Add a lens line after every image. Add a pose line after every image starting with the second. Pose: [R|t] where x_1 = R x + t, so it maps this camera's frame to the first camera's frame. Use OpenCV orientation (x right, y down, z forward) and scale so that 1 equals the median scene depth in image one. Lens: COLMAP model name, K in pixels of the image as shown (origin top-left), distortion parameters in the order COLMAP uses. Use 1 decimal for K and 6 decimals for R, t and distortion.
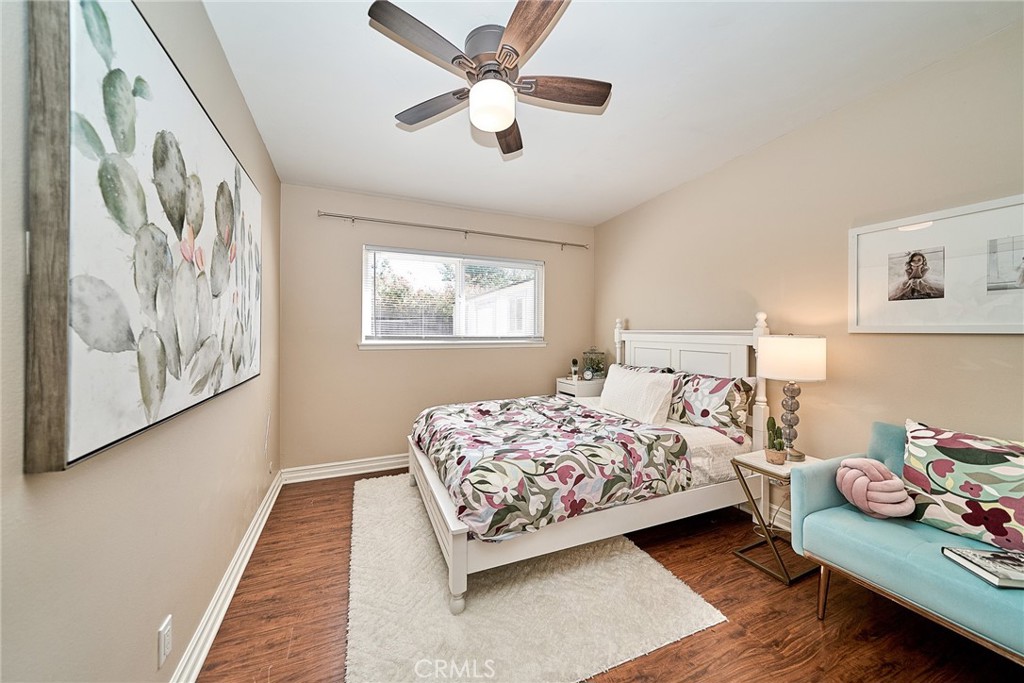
lens RADIAL K [[352.2, 0, 508.1], [0, 352.2, 334.2], [0, 0, 1]] dist [0.000240, -0.000082]
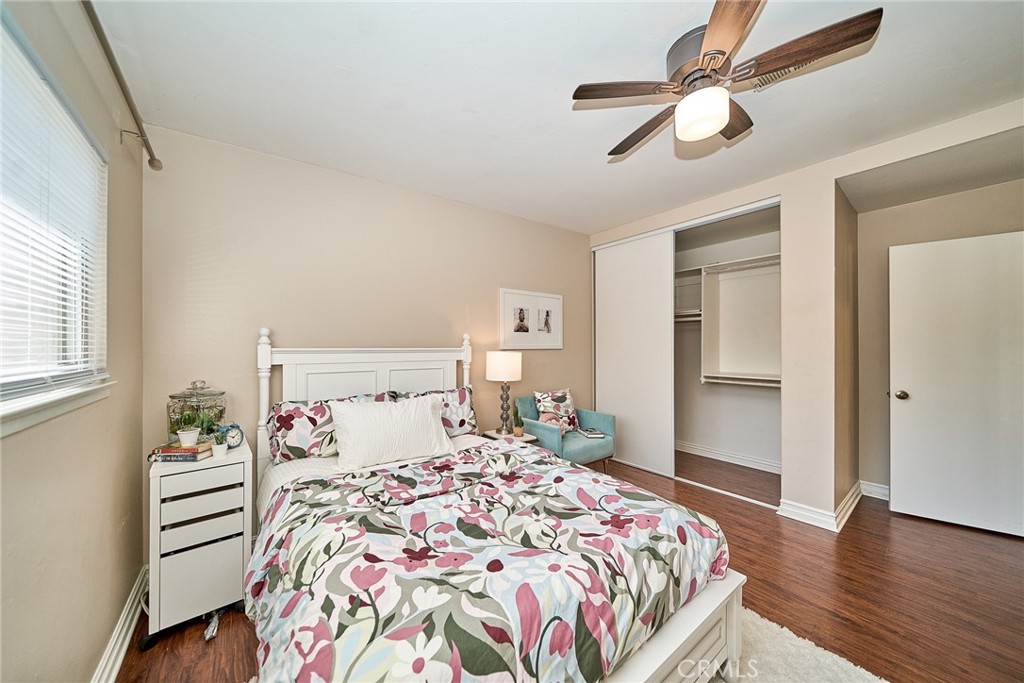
lens RADIAL K [[352.2, 0, 511.9], [0, 352.2, 343.3], [0, 0, 1]] dist [0.000240, -0.000082]
pose [[-0.252518, 0.000823, 0.967592, -0.615863], [0.003855, 0.999993, 0.000155, -0.028902], [-0.967584, 0.003769, -0.252520, 1.252146]]
